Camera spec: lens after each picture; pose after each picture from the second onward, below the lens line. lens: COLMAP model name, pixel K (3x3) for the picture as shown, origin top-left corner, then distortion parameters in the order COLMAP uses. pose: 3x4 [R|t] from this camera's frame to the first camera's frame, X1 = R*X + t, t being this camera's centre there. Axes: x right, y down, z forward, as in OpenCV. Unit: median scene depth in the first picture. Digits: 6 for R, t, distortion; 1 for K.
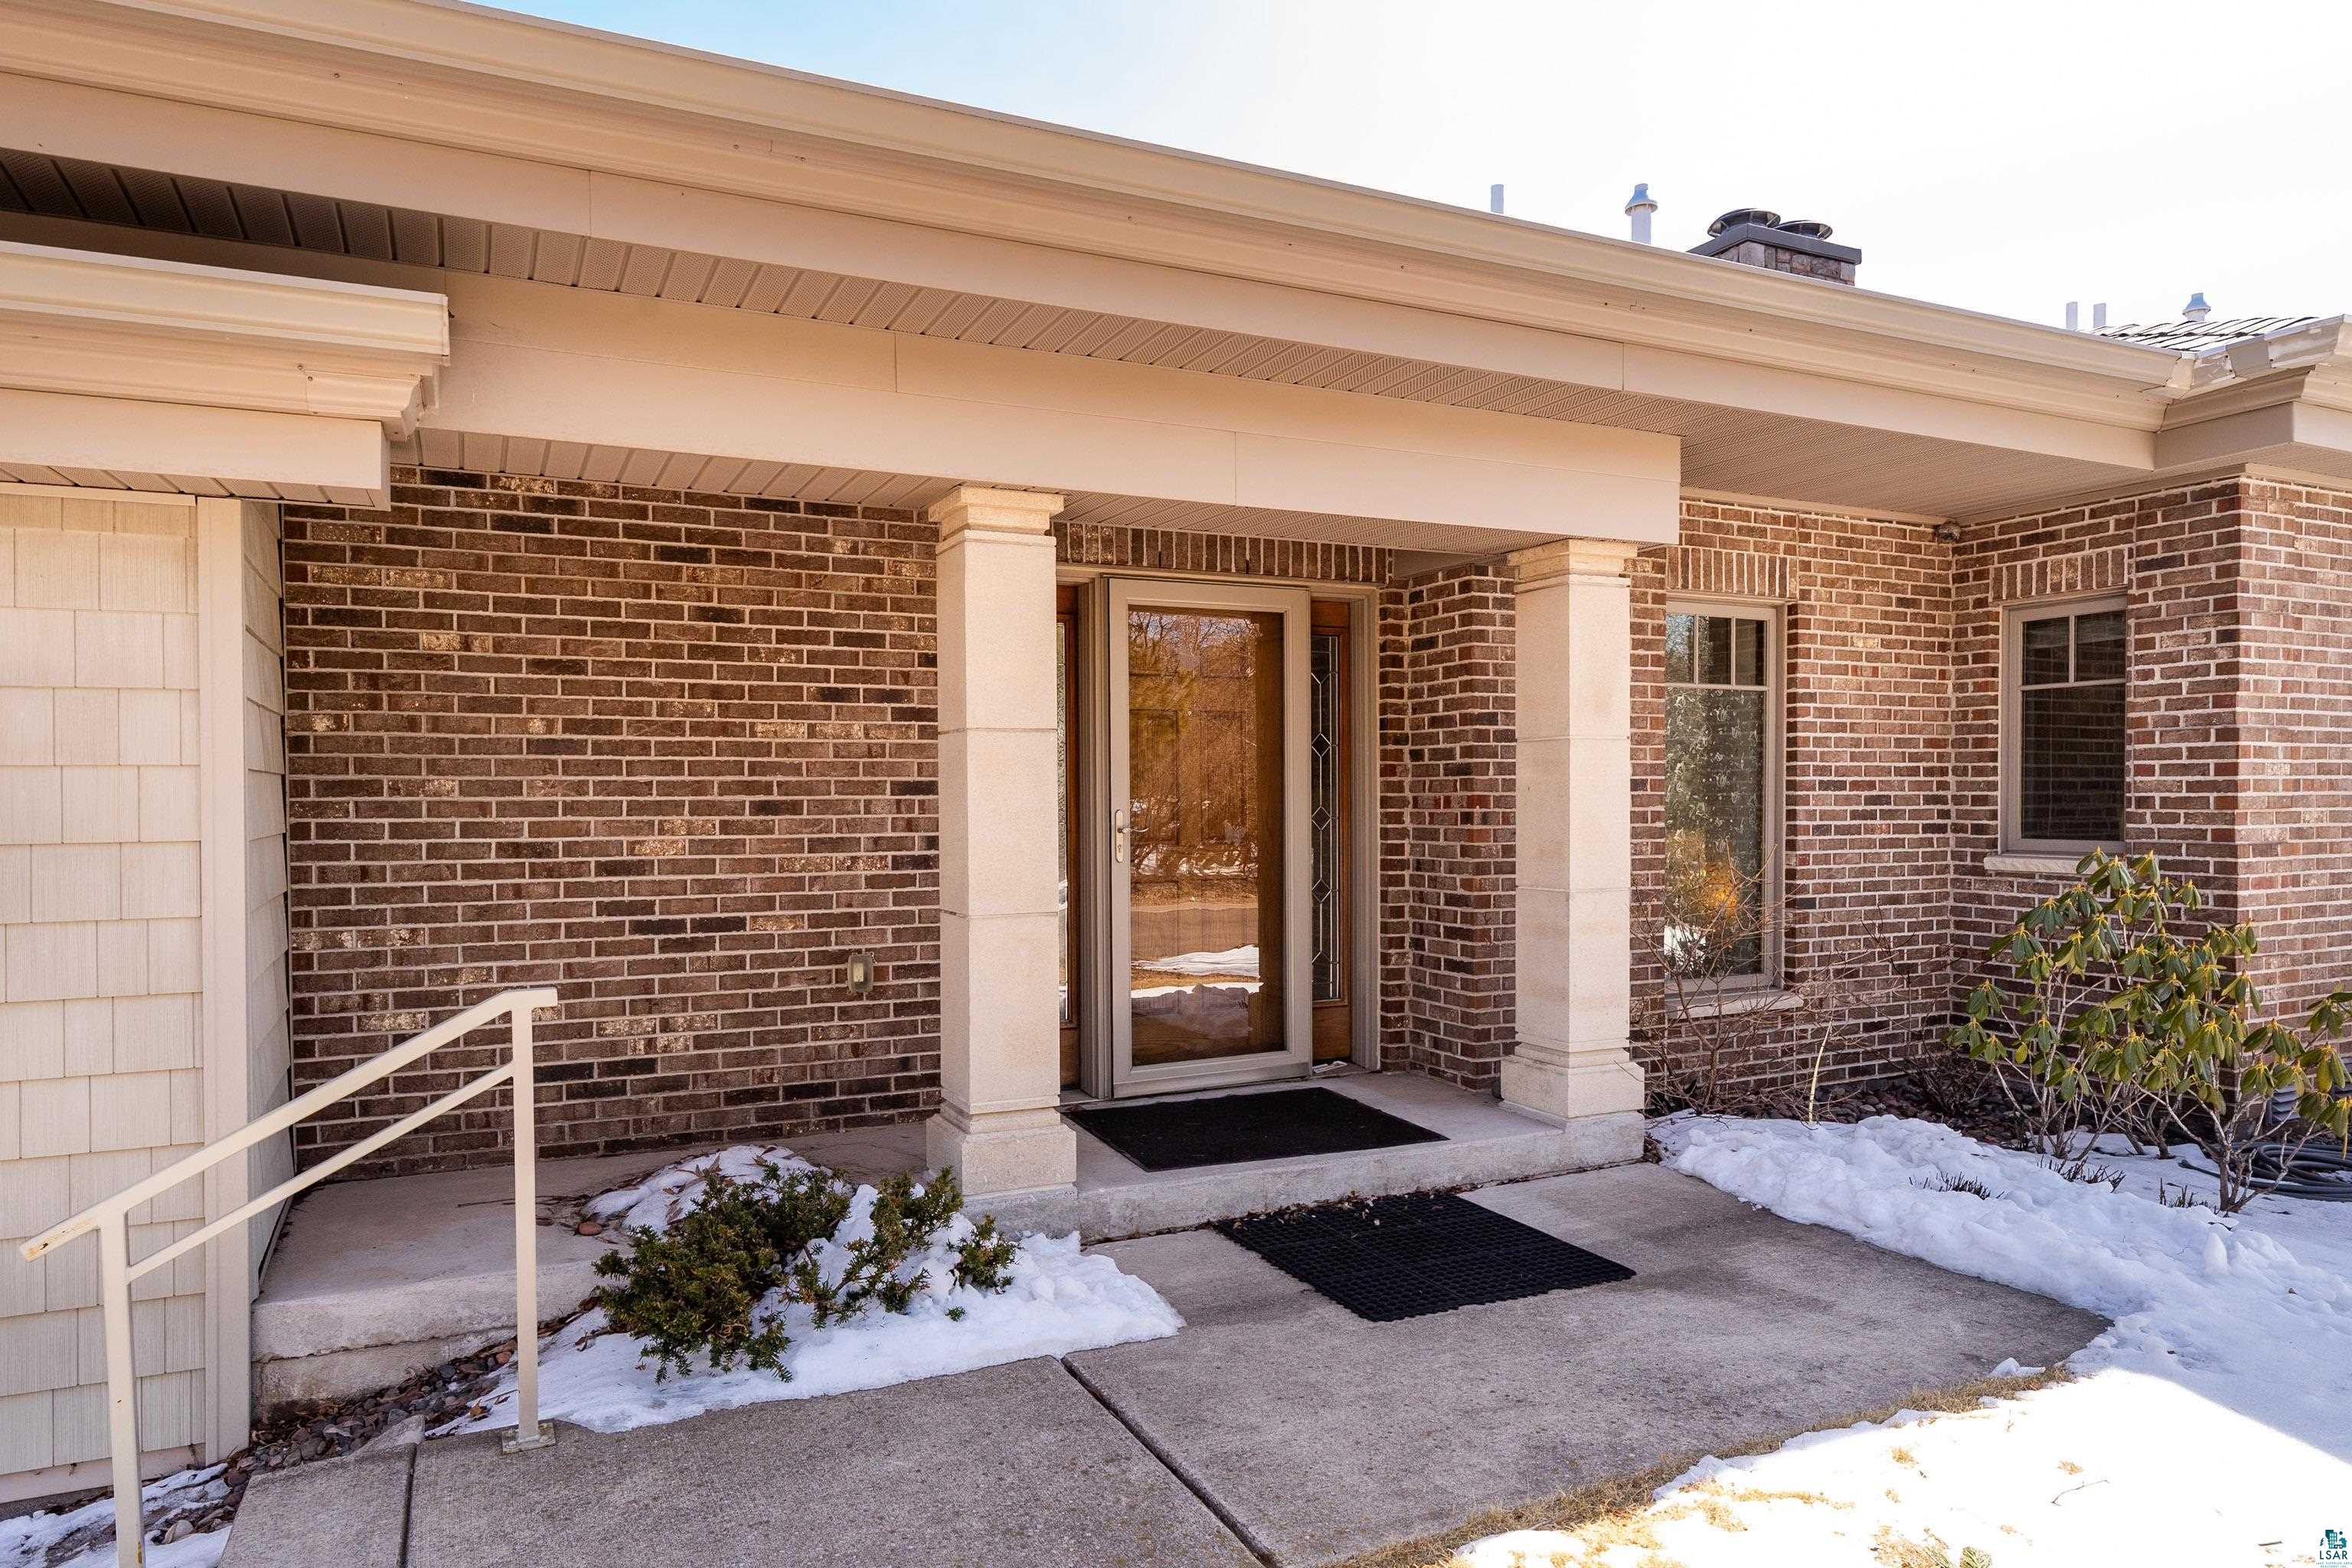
lens RADIAL K [[1333.6, 0, 1175.0], [0, 1333.6, 829.3], [0, 0, 1]] dist [-0.004671, -0.000394]
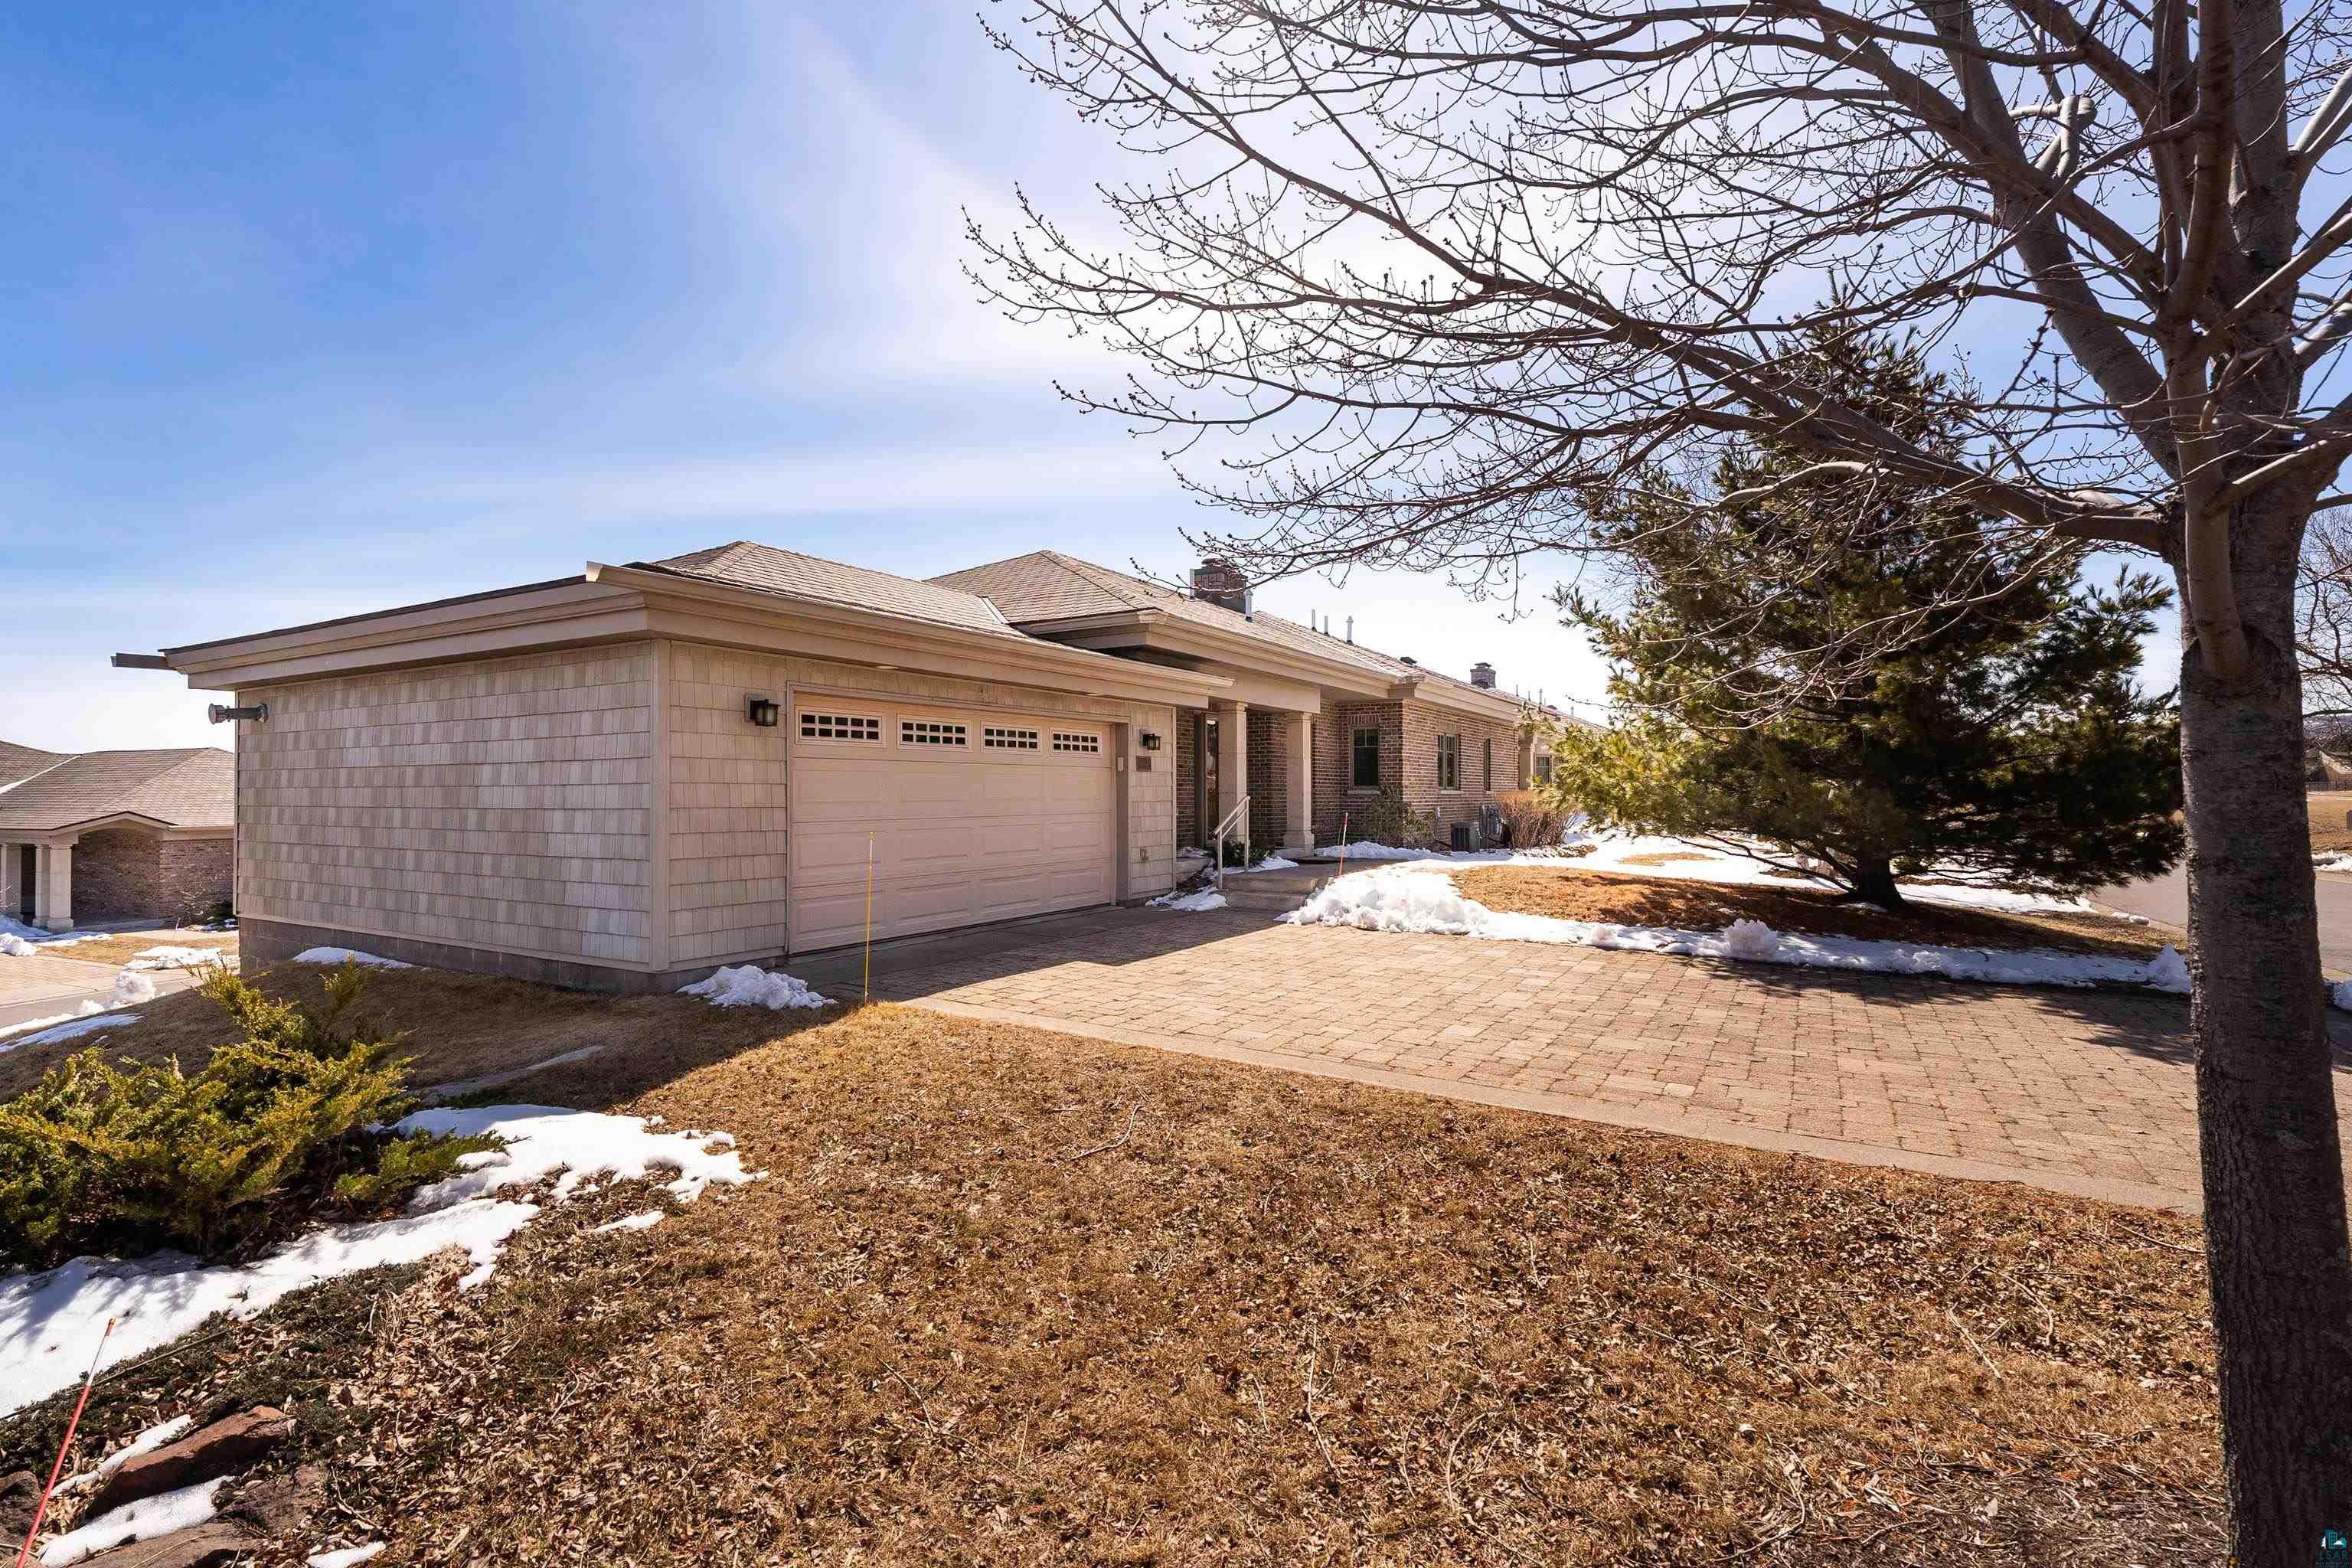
lens RADIAL K [[1074.0, 0, 1176.0], [0, 1074.0, 784.0], [0, 0, 1]] dist [-0.000017, -0.000006]
pose [[0.808051, 0.010927, 0.589011, -2.027539], [0.007925, 0.999536, -0.029415, 0.113220], [-0.589059, 0.028437, 0.807590, -1.521244]]
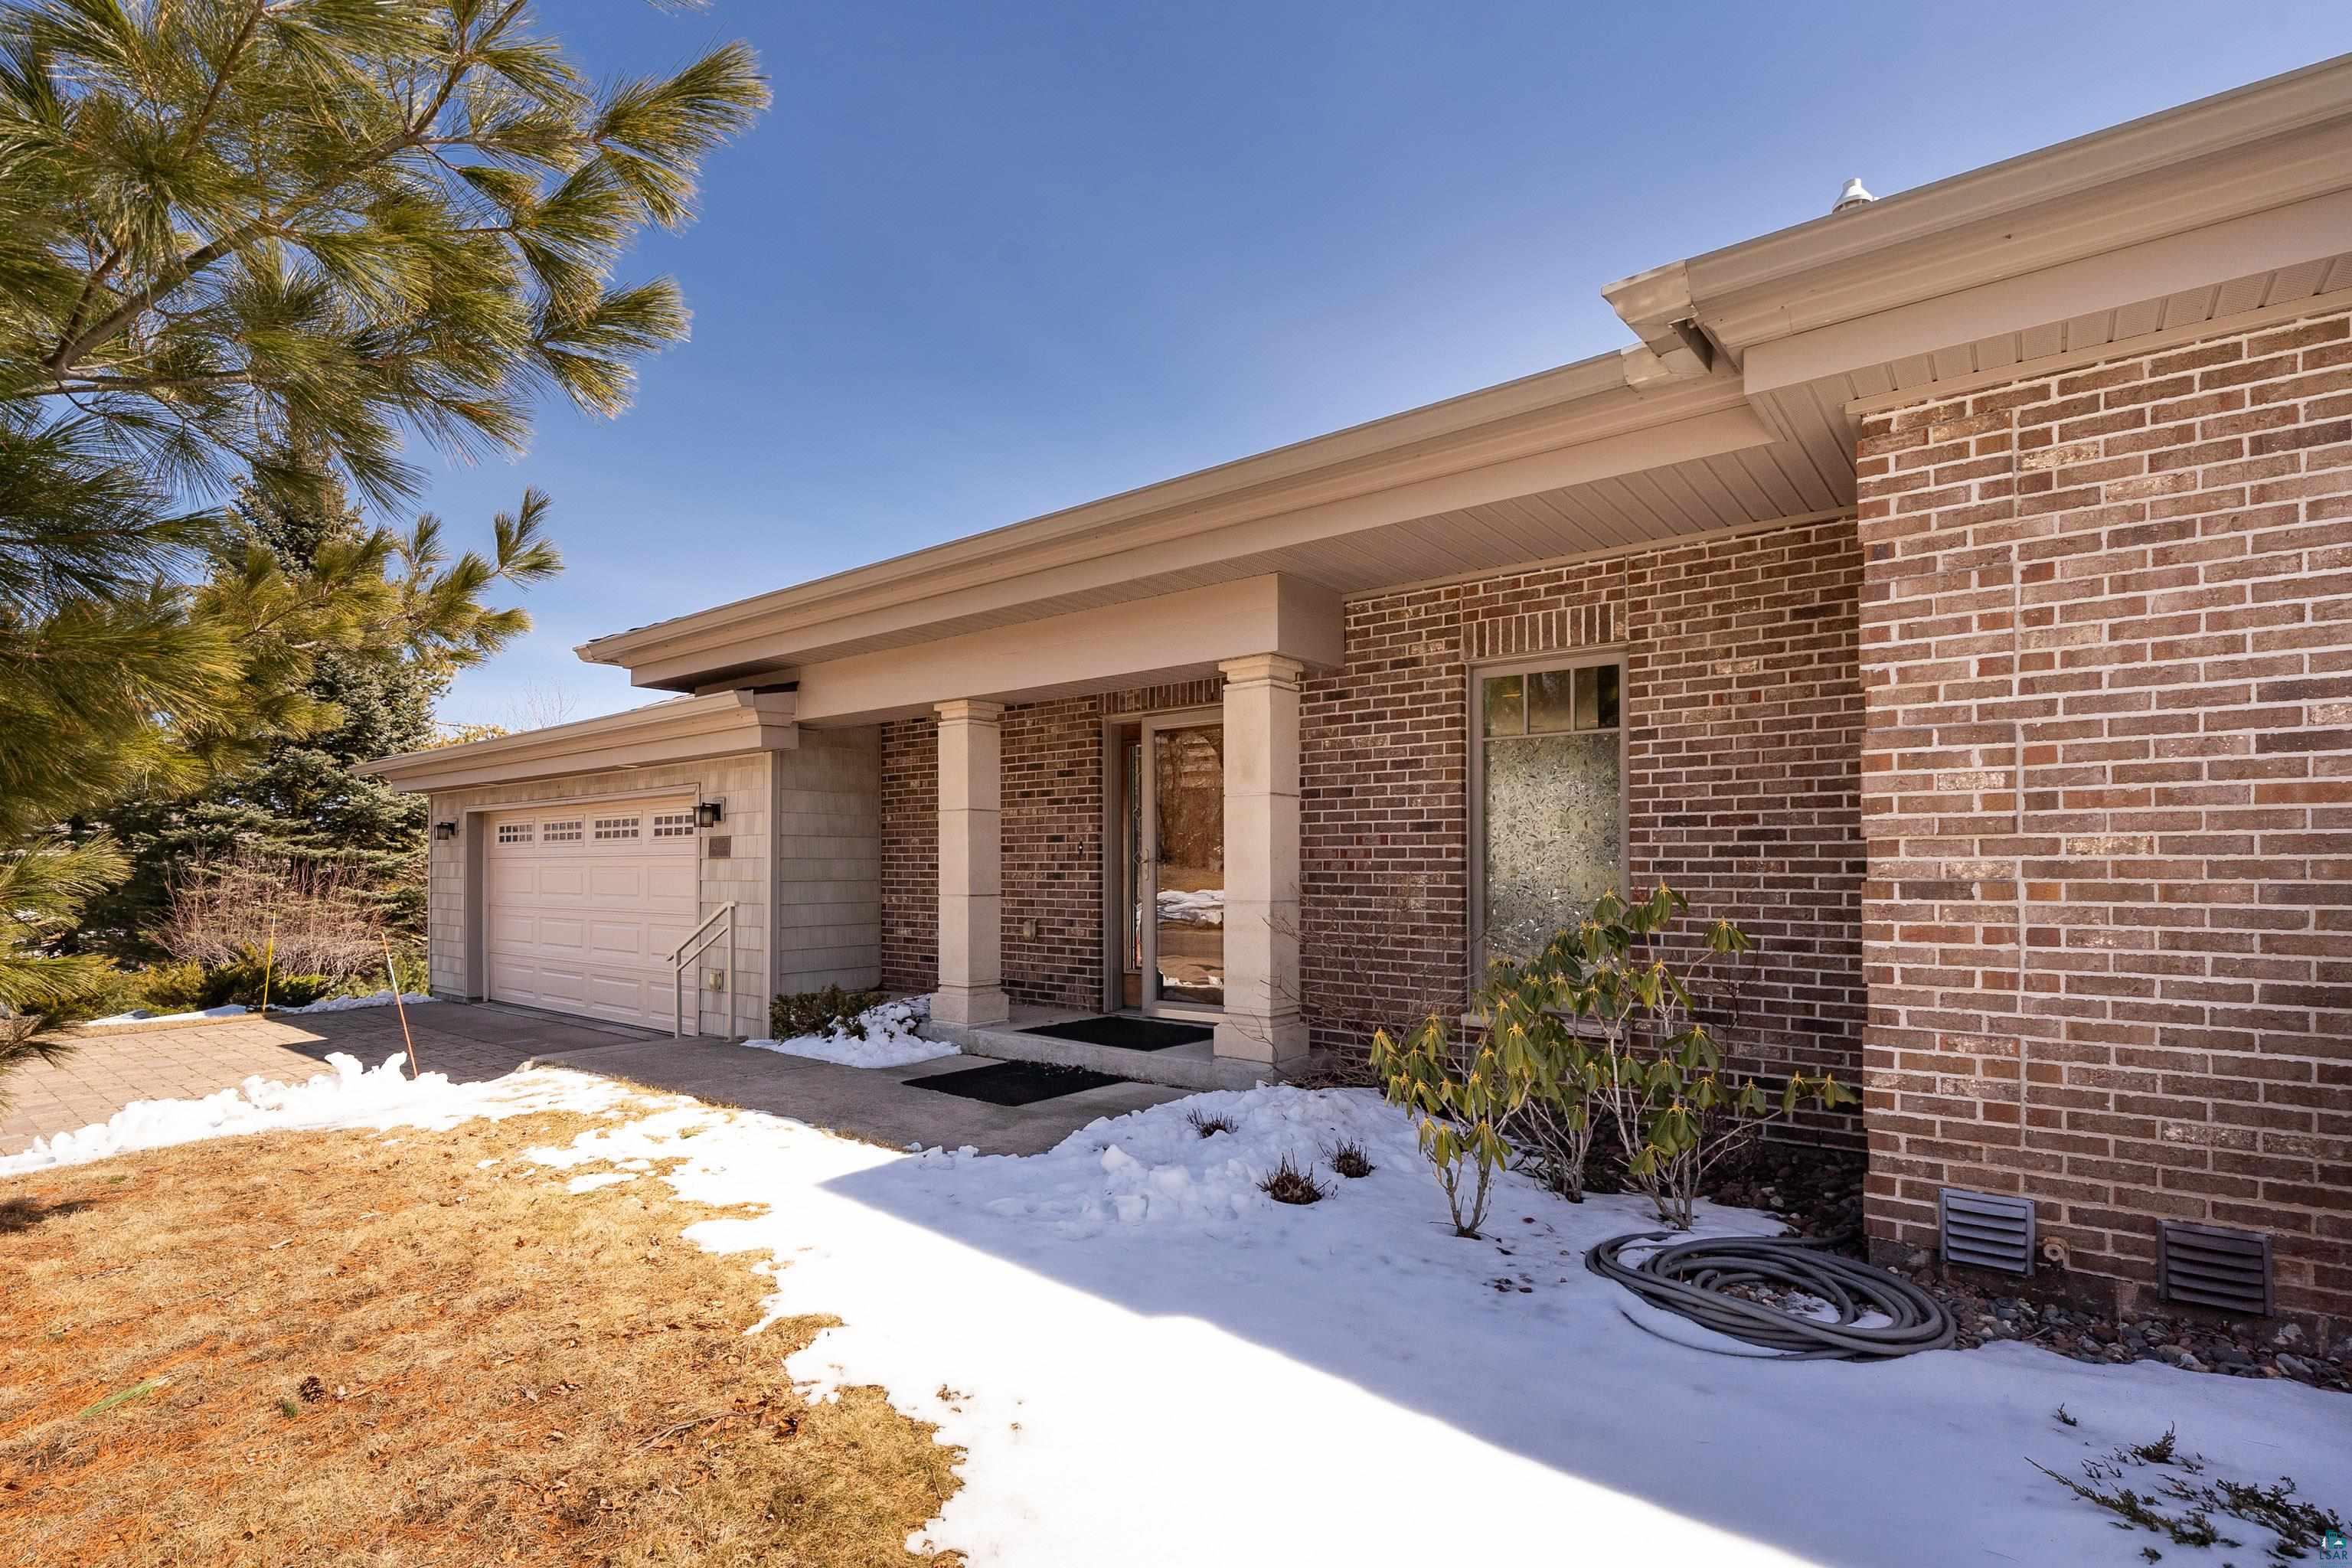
lens RADIAL K [[1108.1, 0, 1175.4], [0, 1108.1, 865.3], [0, 0, 1]] dist [-0.000409, -0.000034]
pose [[0.475351, 0.002483, -0.879793, 1.354508], [-0.021817, 0.999722, -0.008966, 0.019570], [0.879526, 0.023456, 0.475273, 0.379008]]
